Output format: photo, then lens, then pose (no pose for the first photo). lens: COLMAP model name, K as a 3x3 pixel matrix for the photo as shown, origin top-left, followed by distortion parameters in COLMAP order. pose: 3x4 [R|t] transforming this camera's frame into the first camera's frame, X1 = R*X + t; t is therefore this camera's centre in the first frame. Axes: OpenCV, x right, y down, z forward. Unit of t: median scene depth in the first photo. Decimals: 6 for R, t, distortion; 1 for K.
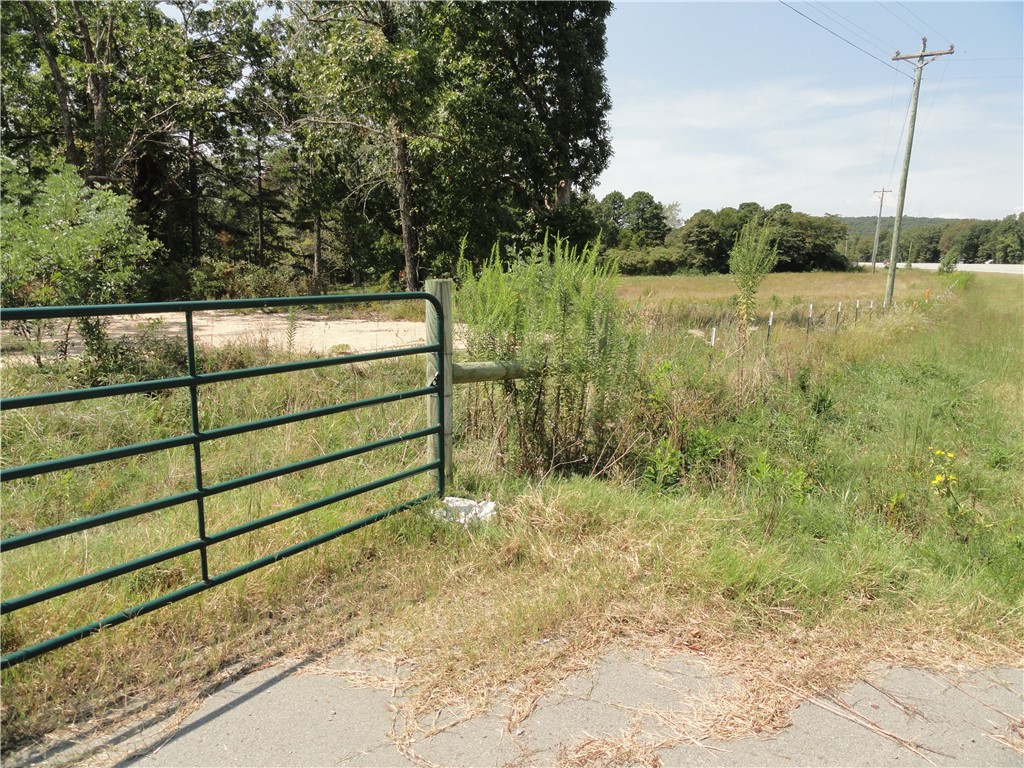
lens RADIAL K [[726.4, 0, 512.0], [0, 726.4, 384.0], [0, 0, 1]] dist [0.004180, 0.005724]
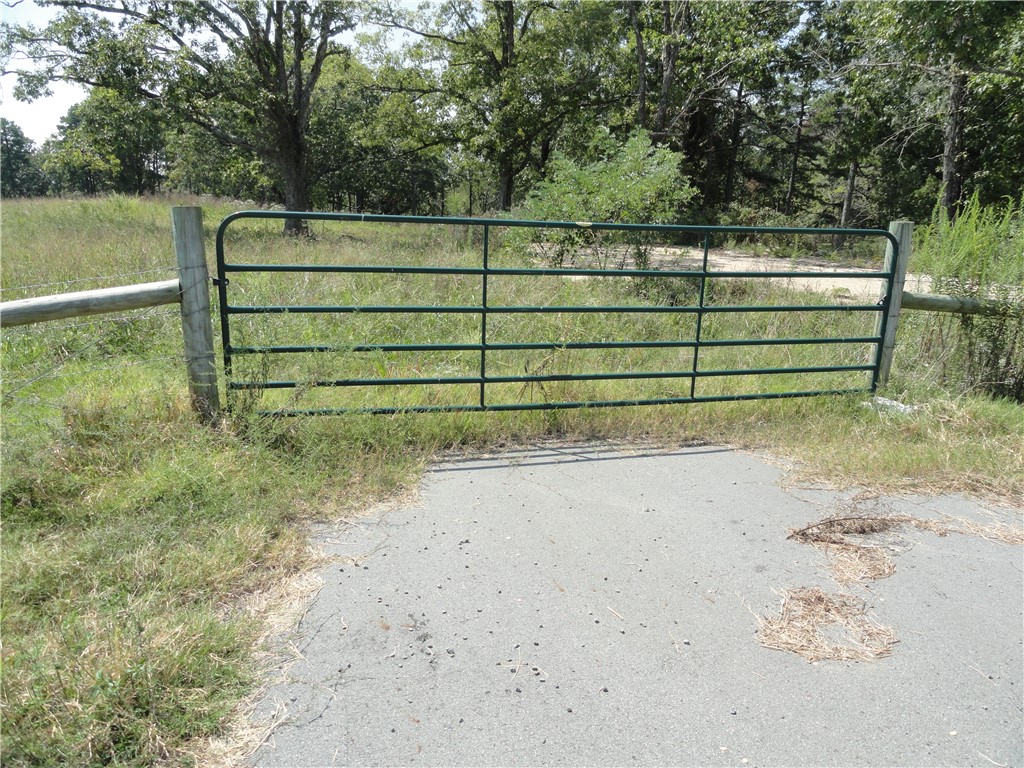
lens RADIAL K [[717.1, 0, 512.0], [0, 717.1, 384.0], [0, 0, 1]] dist [0.000462, -0.006012]
pose [[0.772335, 0.170922, -0.611787, 0.024480], [-0.126409, 0.985211, 0.115668, 0.009870], [0.622510, -0.011999, 0.782520, -0.050788]]
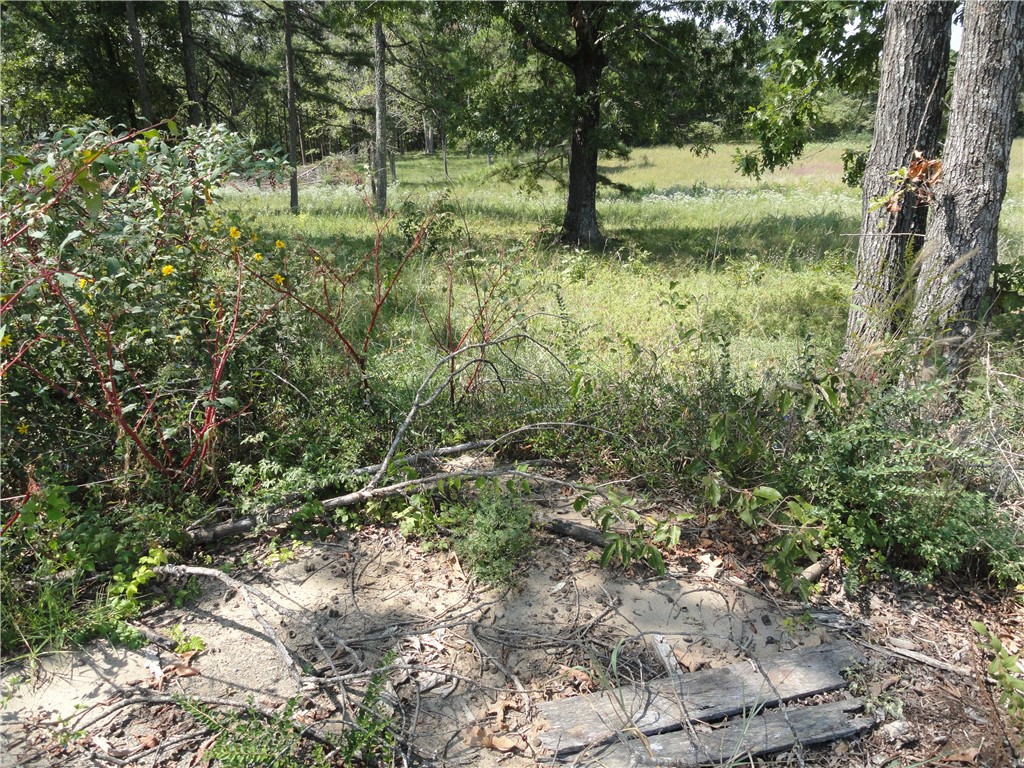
lens RADIAL K [[726.4, 0, 512.0], [0, 726.4, 384.0], [0, 0, 1]] dist [0.004180, 0.005724]
pose [[0.995993, 0.034660, -0.082447, -0.231221], [-0.019550, 0.983933, 0.177463, -0.140309], [0.087273, -0.175140, 0.980668, 0.859292]]
